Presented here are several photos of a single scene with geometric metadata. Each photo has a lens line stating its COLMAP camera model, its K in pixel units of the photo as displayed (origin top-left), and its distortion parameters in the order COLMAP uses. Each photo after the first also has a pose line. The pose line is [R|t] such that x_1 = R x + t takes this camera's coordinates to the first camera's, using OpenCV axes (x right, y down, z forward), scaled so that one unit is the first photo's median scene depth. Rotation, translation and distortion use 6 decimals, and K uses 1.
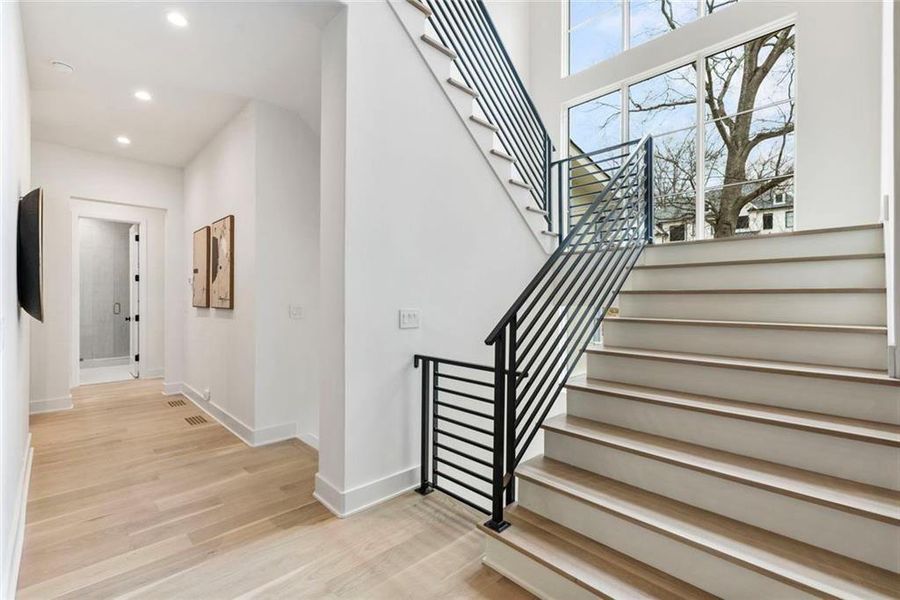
lens RADIAL K [[408.7, 0, 446.6], [0, 408.7, 298.8], [0, 0, 1]] dist [-0.003491, -0.000162]
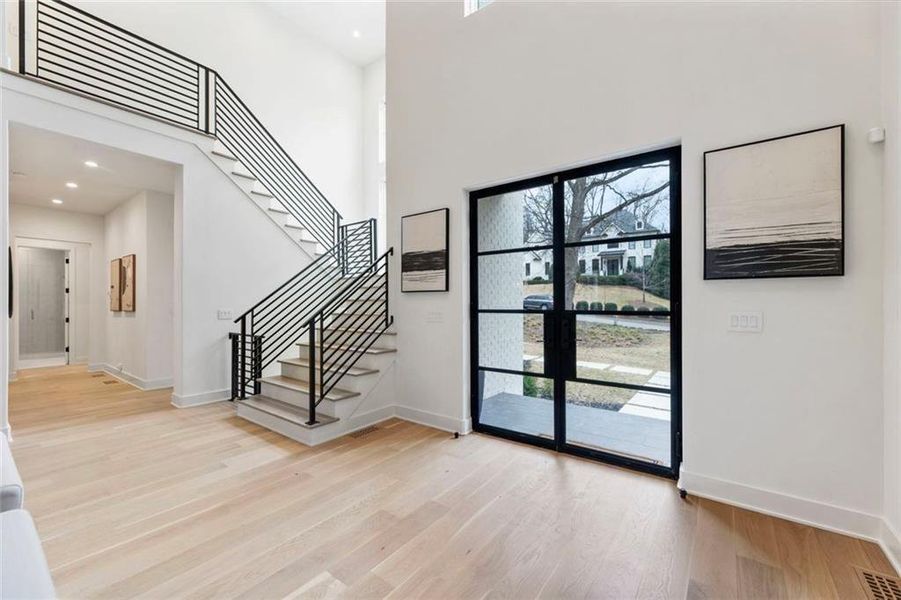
lens RADIAL K [[368.5, 0, 454.1], [0, 368.5, 301.3], [0, 0, 1]] dist [-0.007368, 0.000479]
pose [[0.986351, -0.006301, 0.164536, 0.468369], [0.007682, 0.999940, -0.007757, 0.005707], [-0.164478, 0.008915, 0.986341, -0.621823]]
